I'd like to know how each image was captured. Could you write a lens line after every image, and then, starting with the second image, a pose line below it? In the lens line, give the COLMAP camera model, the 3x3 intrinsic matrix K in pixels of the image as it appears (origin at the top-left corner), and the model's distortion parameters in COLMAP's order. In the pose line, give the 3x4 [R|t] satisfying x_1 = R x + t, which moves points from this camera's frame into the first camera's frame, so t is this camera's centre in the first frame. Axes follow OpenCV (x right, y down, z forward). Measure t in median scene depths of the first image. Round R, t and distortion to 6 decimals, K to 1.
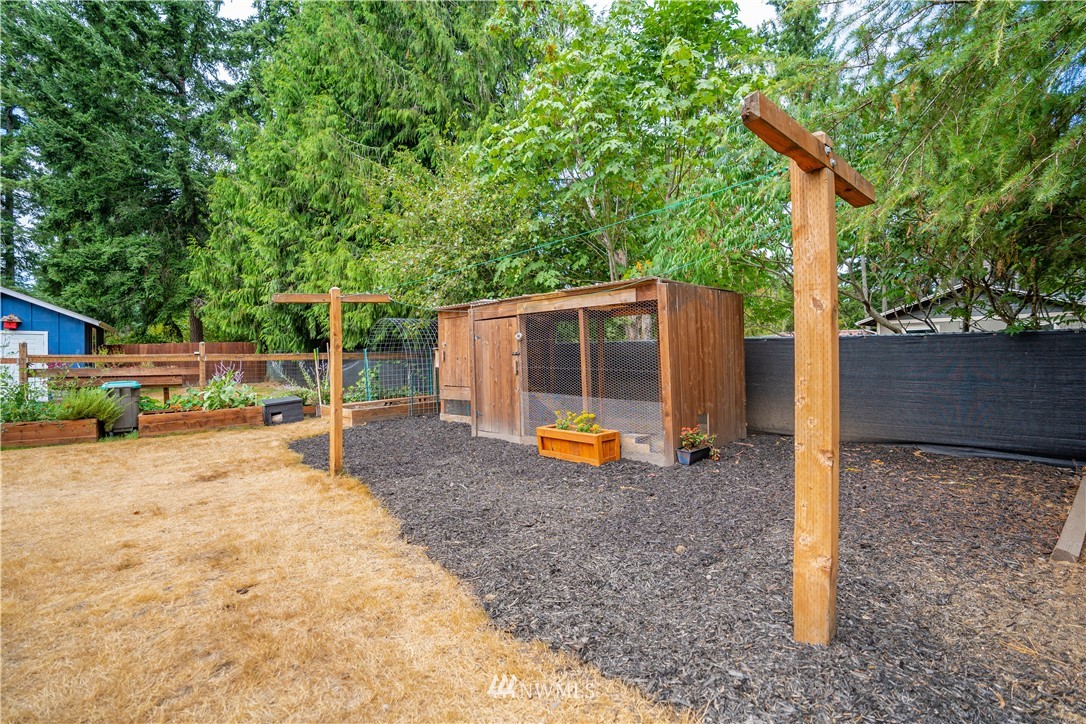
lens RADIAL K [[502.3, 0, 542.7], [0, 502.3, 360.1], [0, 0, 1]] dist [-0.070283, 0.026905]
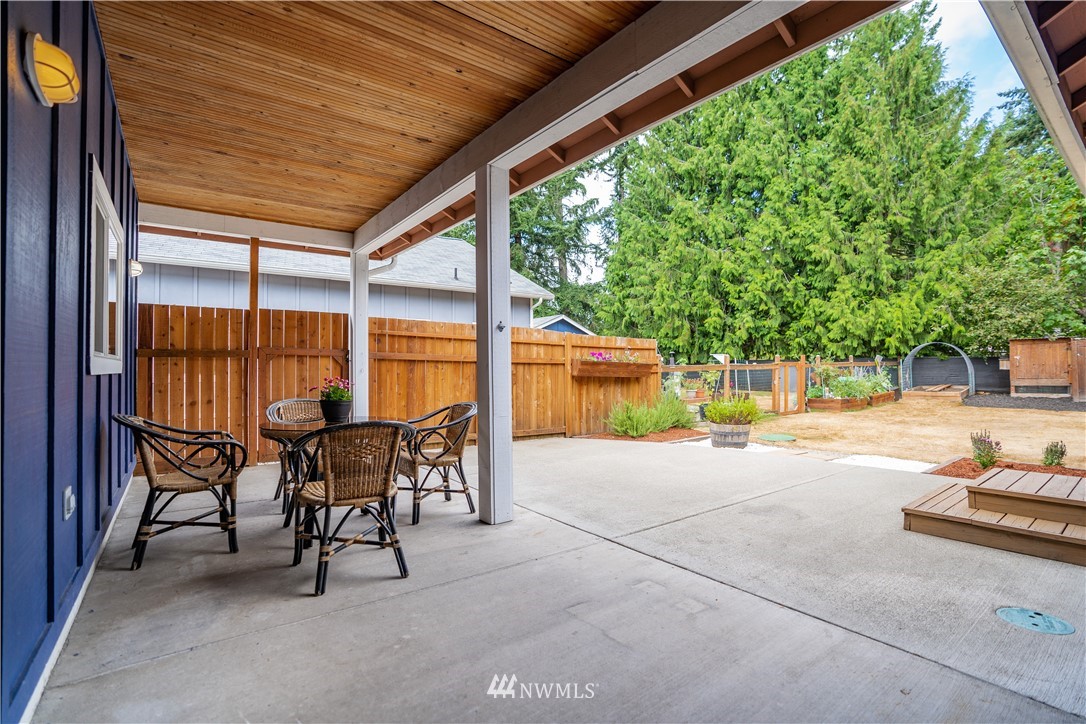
lens RADIAL K [[502.3, 0, 542.7], [0, 502.3, 360.1], [0, 0, 1]] dist [-0.070283, 0.026905]
pose [[0.999678, 0.003198, 0.025187, -2.212732], [-0.002765, 0.999848, -0.017211, 0.016075], [-0.025238, 0.017136, 0.999535, -0.872817]]
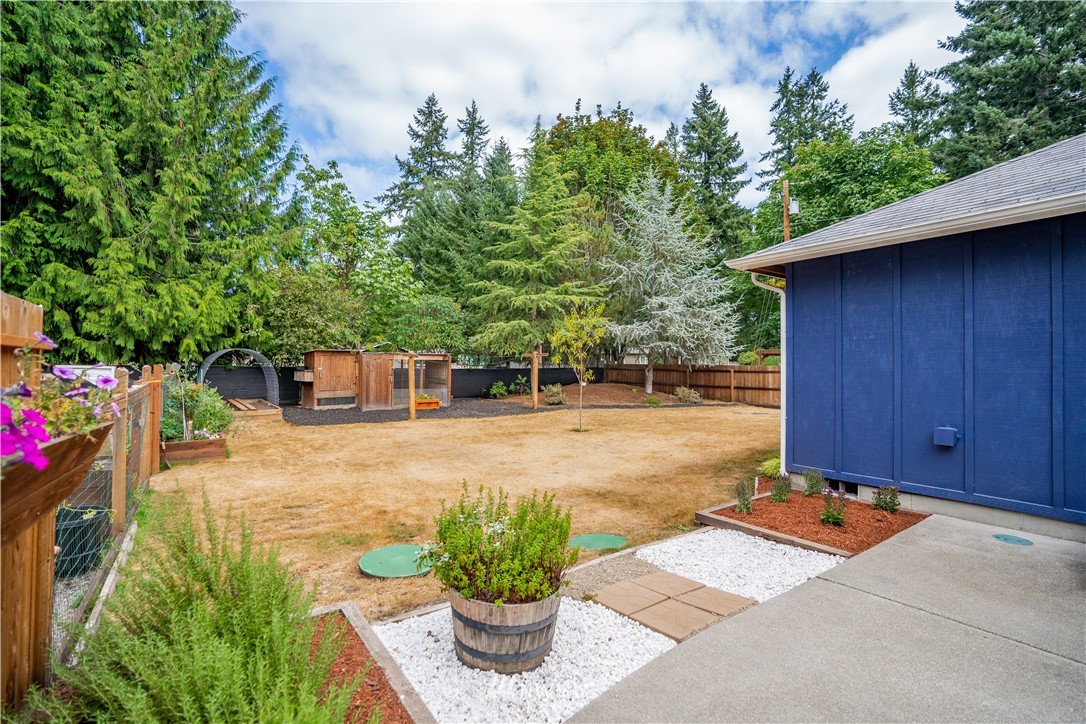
lens RADIAL K [[502.3, 0, 542.7], [0, 502.3, 360.1], [0, 0, 1]] dist [-0.070283, 0.026905]
pose [[0.018519, 0.022850, 0.999567, -2.160940], [-0.000866, 0.999739, -0.022838, -0.025349], [-0.999828, -0.000443, 0.018534, 0.138651]]
